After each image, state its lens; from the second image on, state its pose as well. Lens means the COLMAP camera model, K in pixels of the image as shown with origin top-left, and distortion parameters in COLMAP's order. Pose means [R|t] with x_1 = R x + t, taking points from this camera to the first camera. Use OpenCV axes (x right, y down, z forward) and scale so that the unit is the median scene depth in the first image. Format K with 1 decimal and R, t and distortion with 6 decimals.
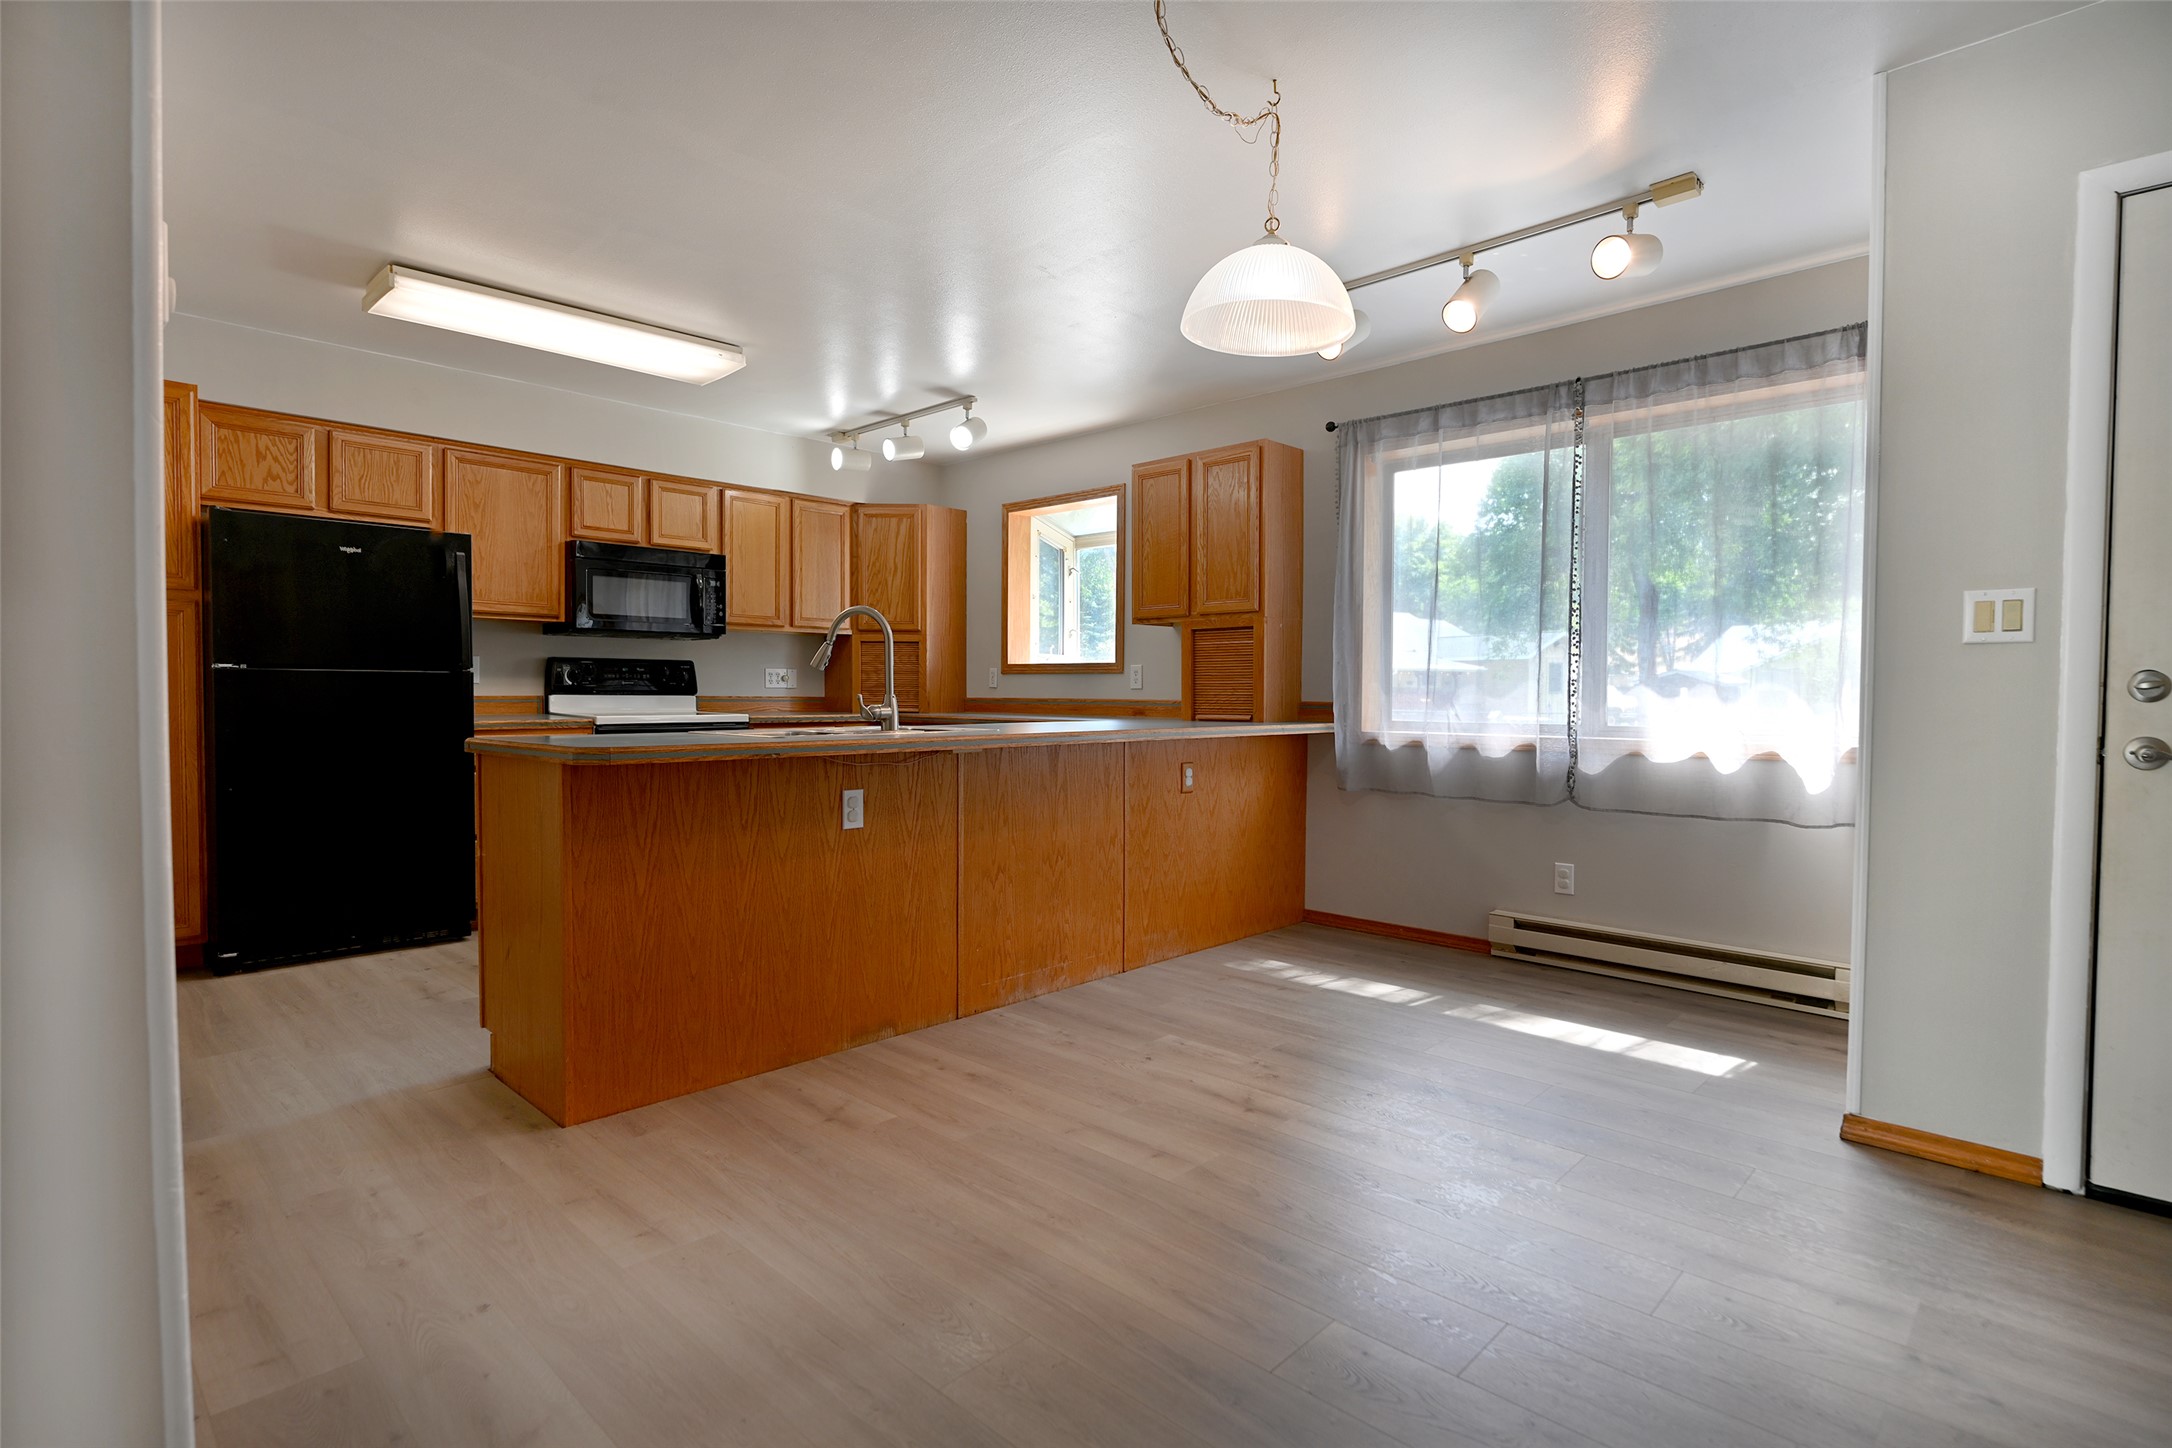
lens RADIAL K [[1066.1, 0, 1086.0], [0, 1066.1, 724.0], [0, 0, 1]] dist [0.000399, -0.000496]
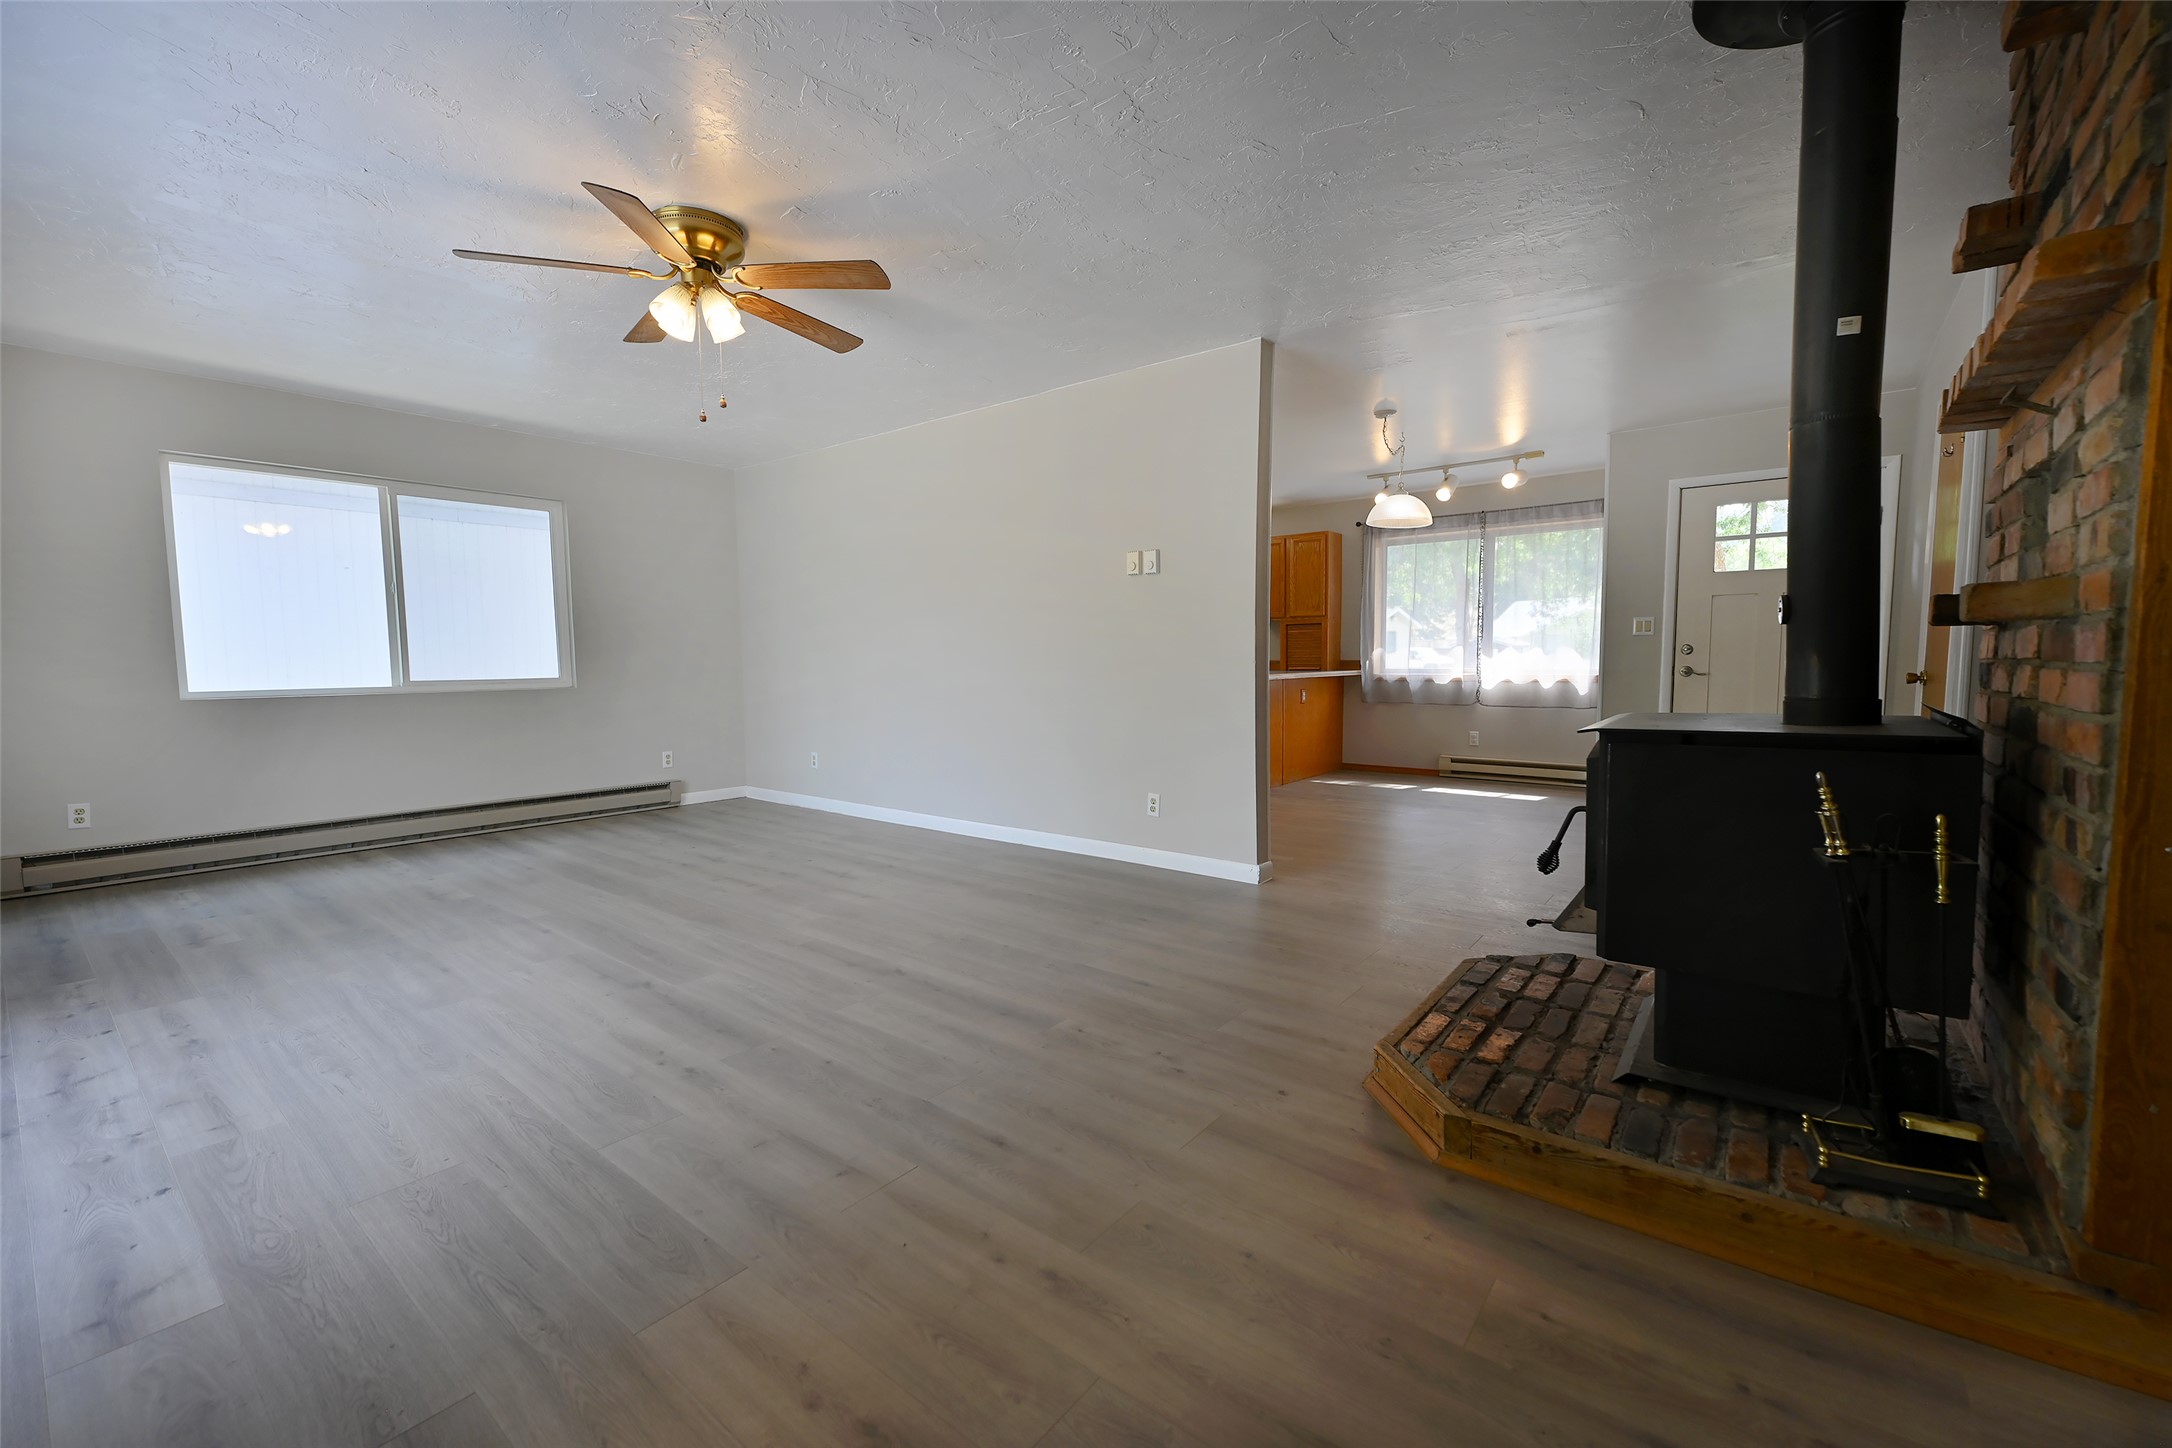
lens RADIAL K [[884.6, 0, 1086.0], [0, 884.6, 731.9], [0, 0, 1]] dist [-0.001528, -0.000331]
pose [[0.995113, -0.021191, 0.096445, -0.492701], [0.016002, 0.998399, 0.054261, 0.017832], [-0.097440, -0.052453, 0.993858, -0.692985]]
